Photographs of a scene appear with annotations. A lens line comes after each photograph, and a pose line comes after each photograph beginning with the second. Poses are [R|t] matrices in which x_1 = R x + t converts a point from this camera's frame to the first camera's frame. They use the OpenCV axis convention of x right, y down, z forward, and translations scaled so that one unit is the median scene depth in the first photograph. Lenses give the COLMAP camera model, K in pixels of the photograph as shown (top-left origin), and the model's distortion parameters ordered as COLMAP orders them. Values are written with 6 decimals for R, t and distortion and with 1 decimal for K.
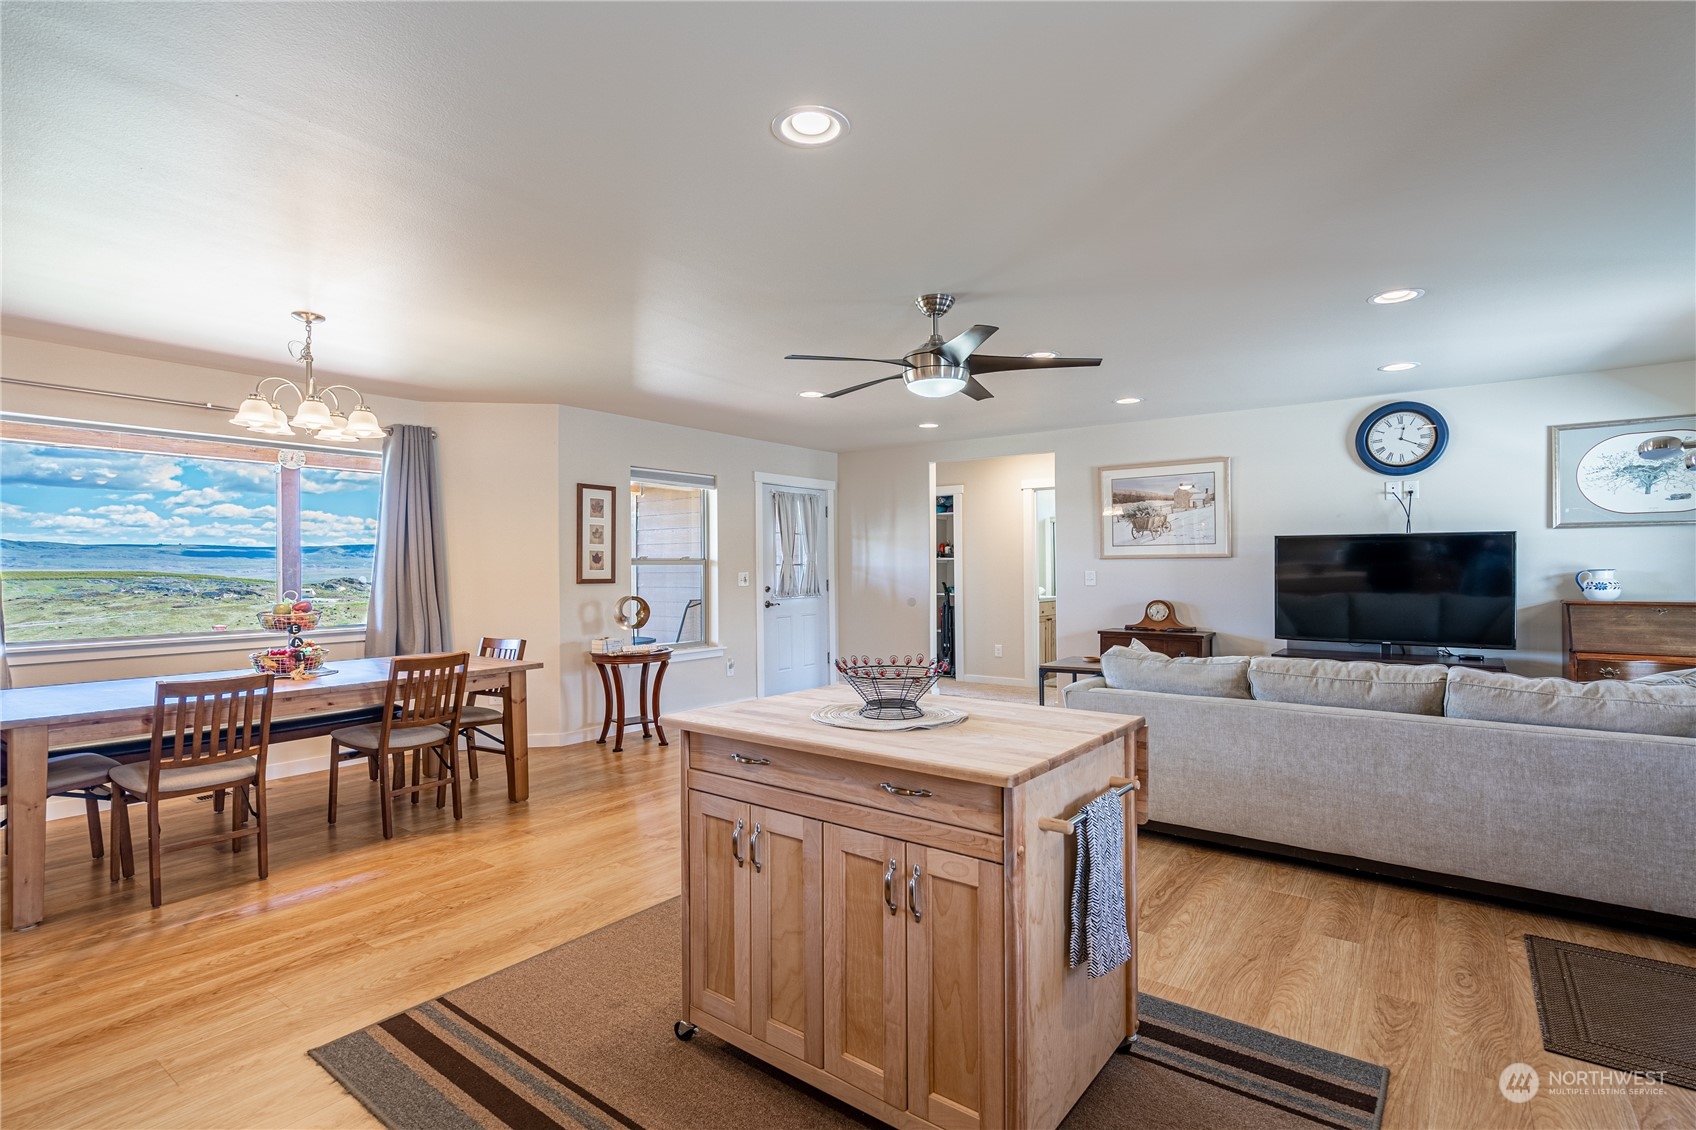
lens RADIAL K [[817.3, 0, 850.0], [0, 817.3, 566.7], [0, 0, 1]] dist [-0.001041, 0.002611]
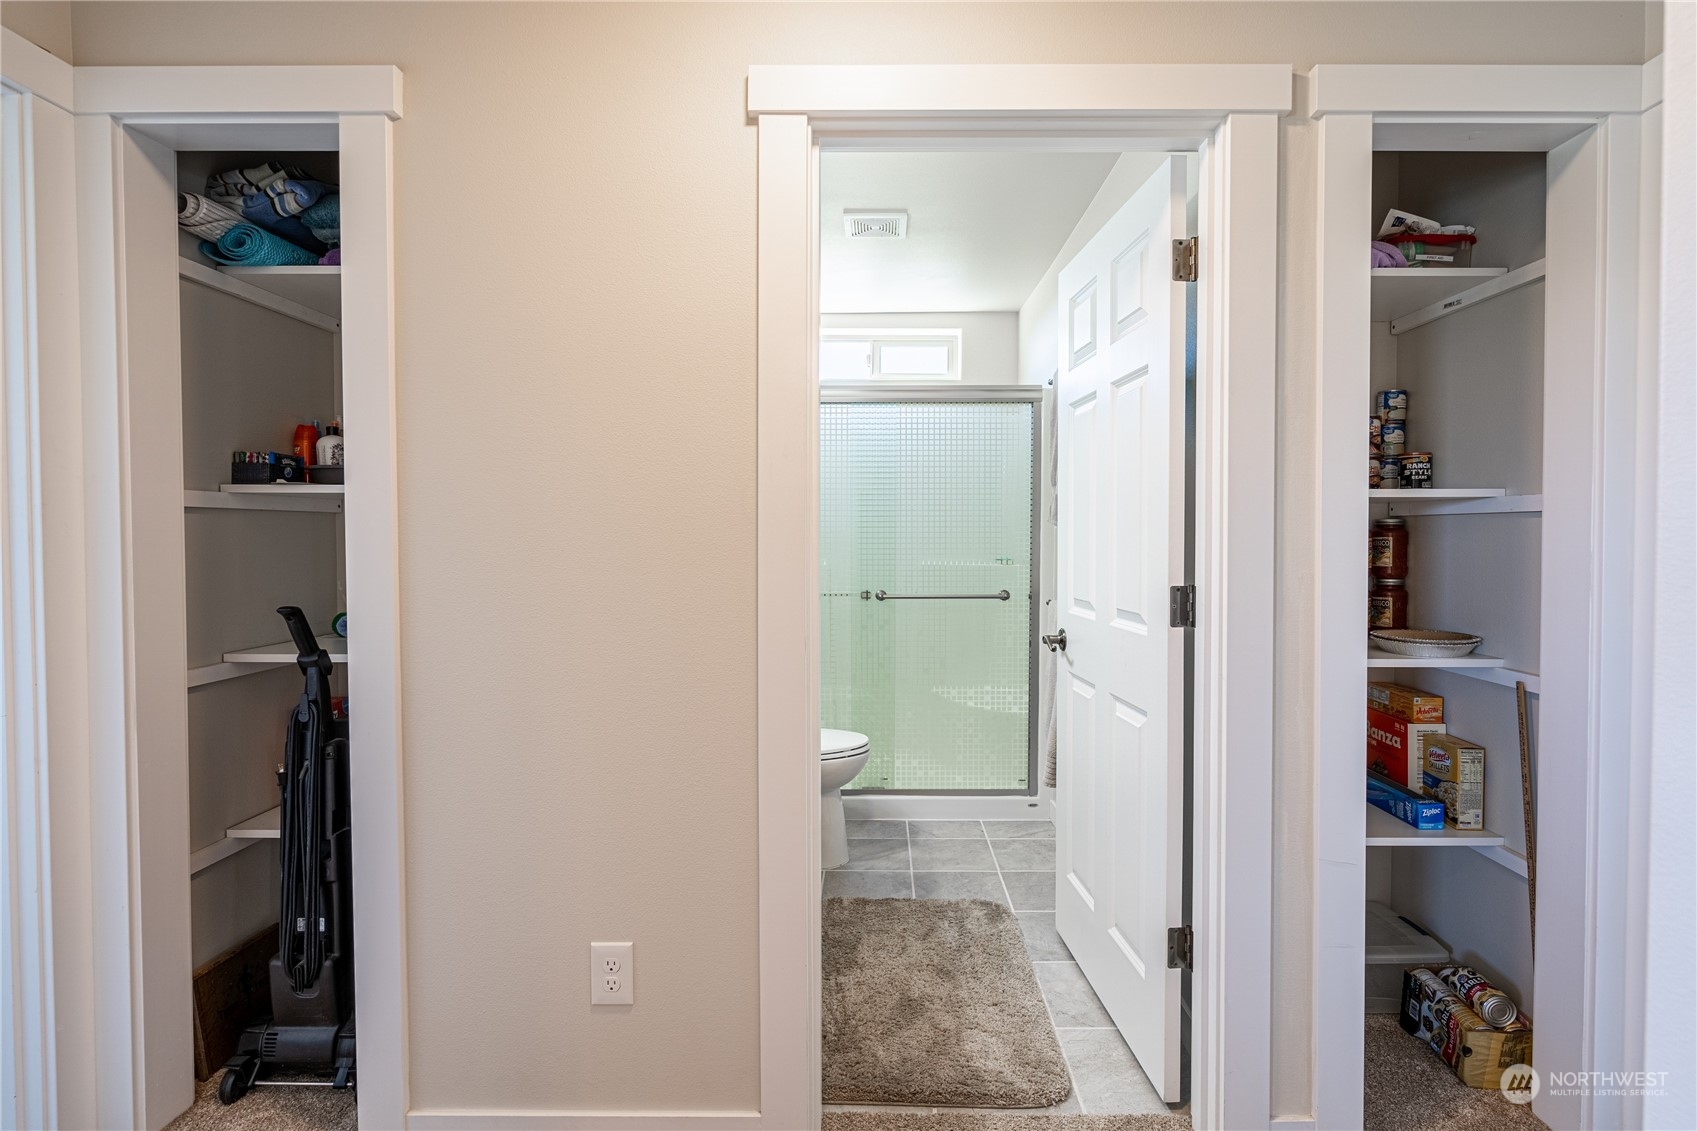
lens RADIAL K [[817.8, 0, 893.2], [0, 817.8, 538.4], [0, 0, 1]] dist [-0.001041, 0.002611]
pose [[0.802716, -0.006061, 0.596330, 0.190373], [-0.011436, 0.999608, 0.025553, -0.006763], [-0.596252, -0.027331, 0.802332, 1.281719]]
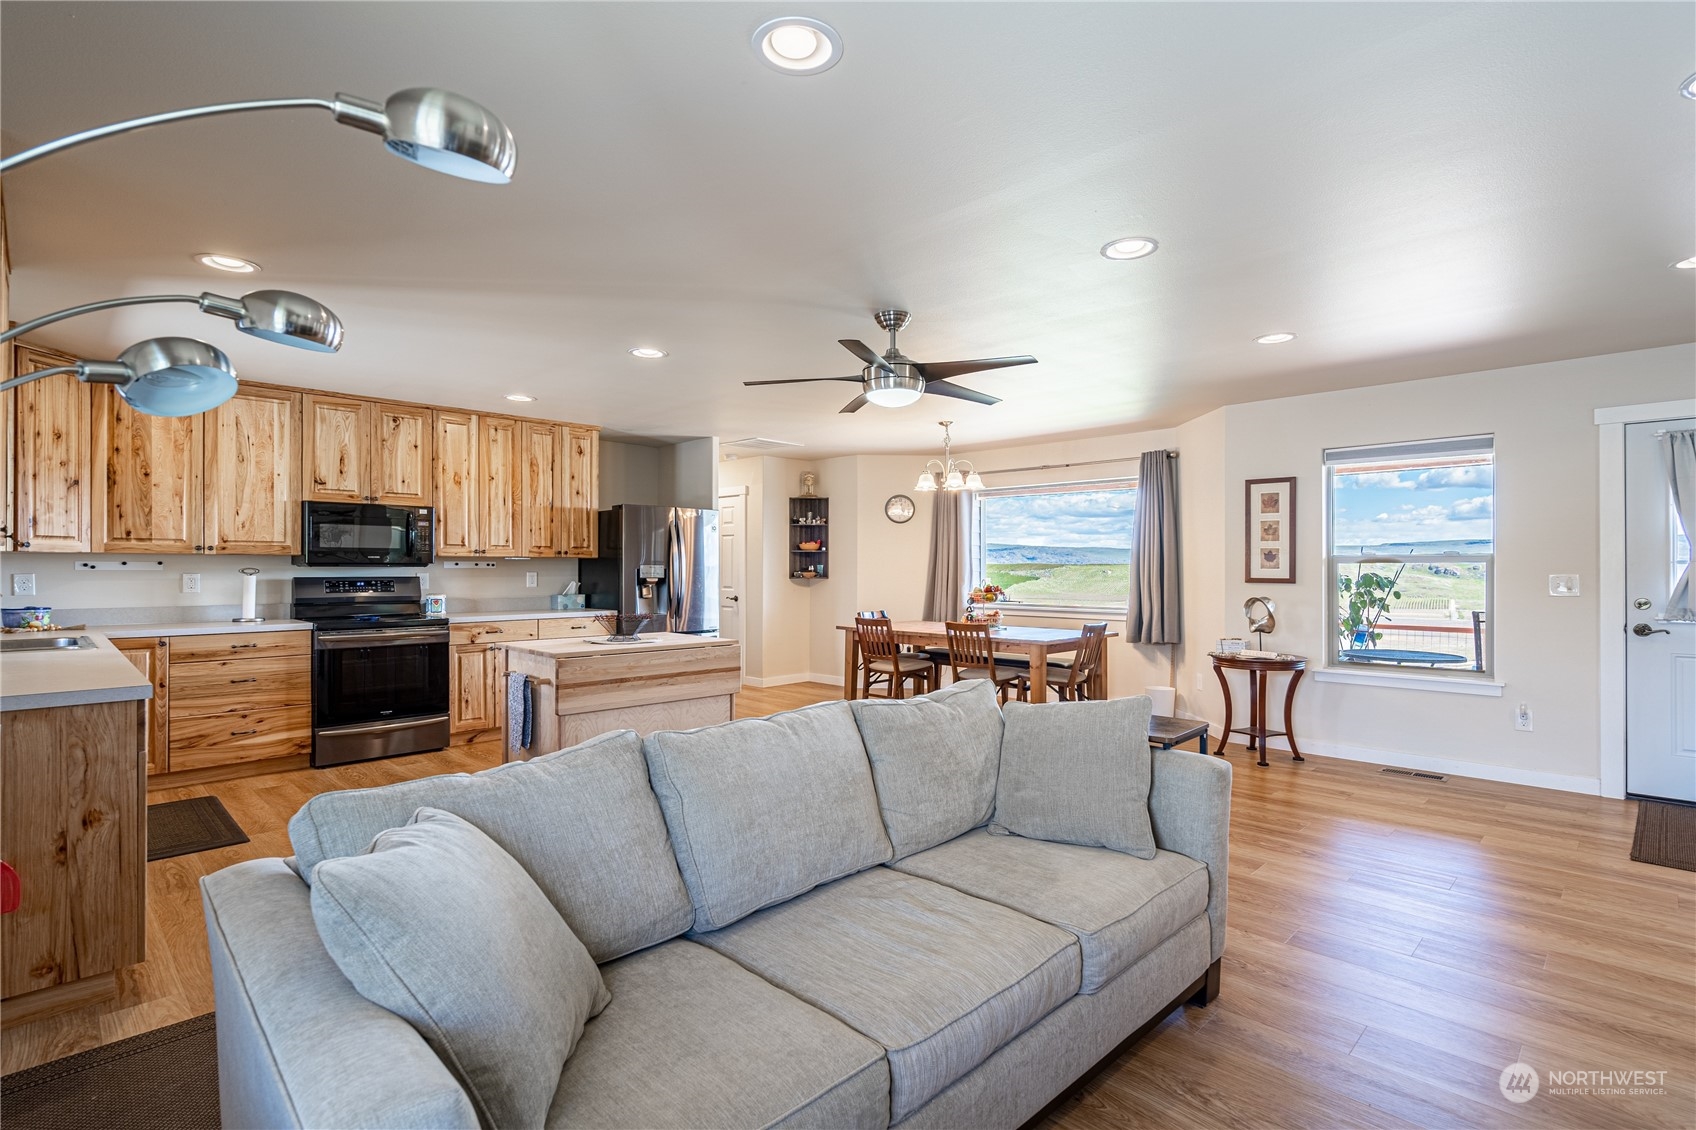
lens RADIAL K [[817.3, 0, 863.2], [0, 817.3, 571.0], [0, 0, 1]] dist [-0.001041, 0.002611]
pose [[-0.130652, 0.007737, -0.991398, 0.761633], [0.001116, 0.999970, 0.007657, -0.000817], [0.991428, -0.000106, -0.130657, 0.723270]]
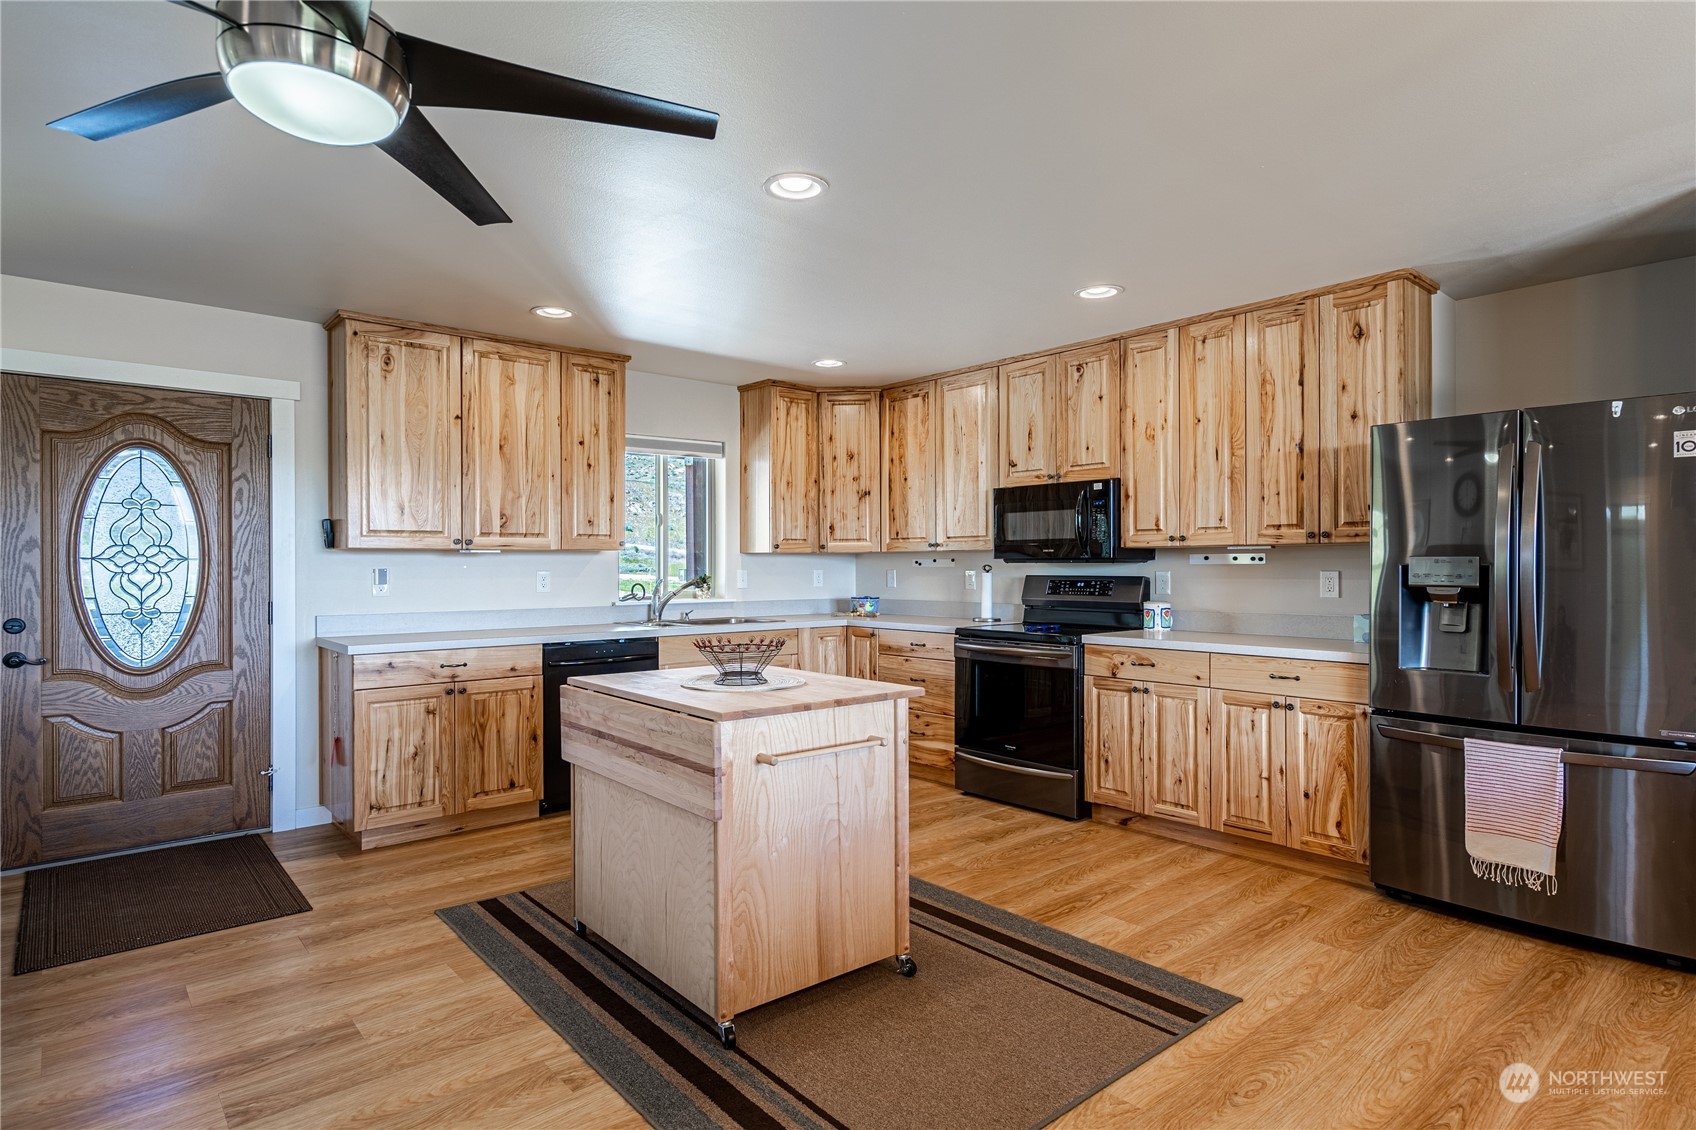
lens RADIAL K [[919.5, 0, 842.2], [0, 919.5, 564.8], [0, 0, 1]] dist [0.003277, 0.000523]
pose [[-0.974534, 0.007385, 0.224119, -0.163444], [0.007233, 0.999973, -0.001499, 0.002688], [-0.224124, 0.000160, -0.974561, 0.909913]]
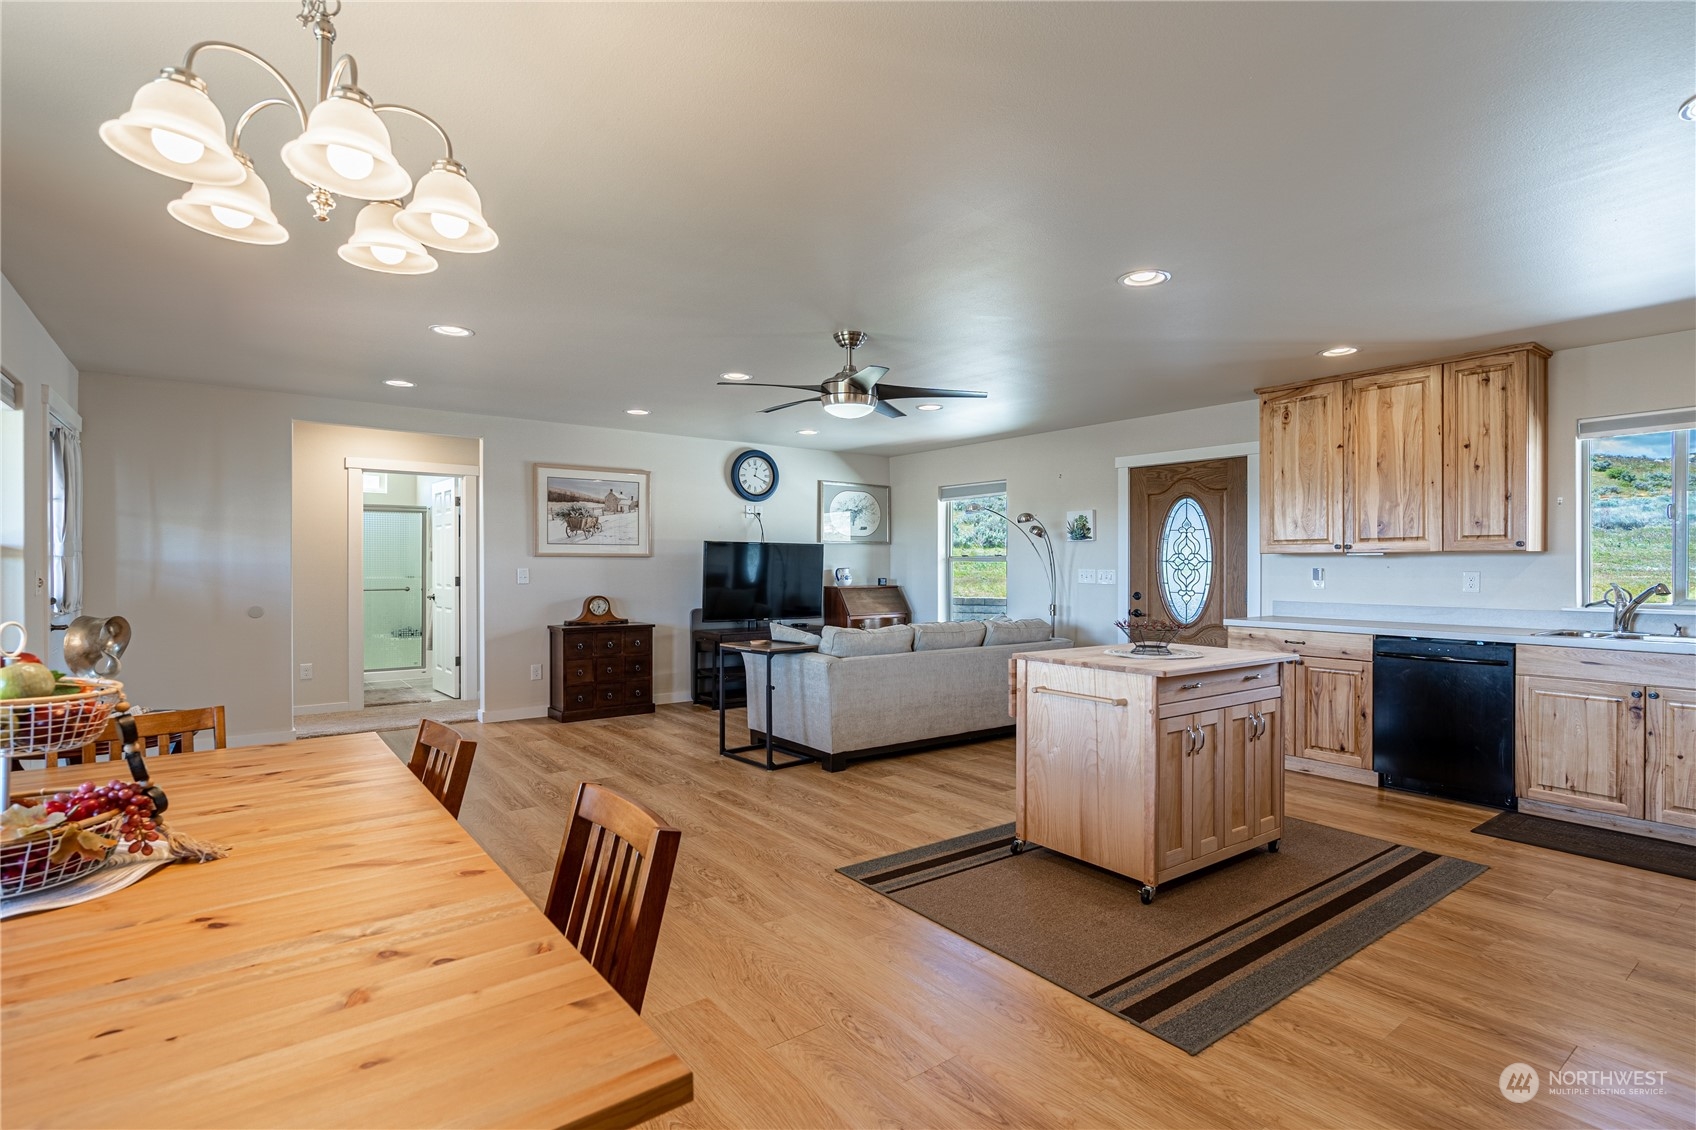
lens RADIAL K [[817.3, 0, 864.3], [0, 817.3, 576.5], [0, 0, 1]] dist [-0.001041, 0.002611]
pose [[0.274889, -0.007671, 0.961445, -0.667103], [-0.004521, 0.999947, 0.009271, 0.005041], [-0.961465, -0.006895, 0.274840, 0.434969]]
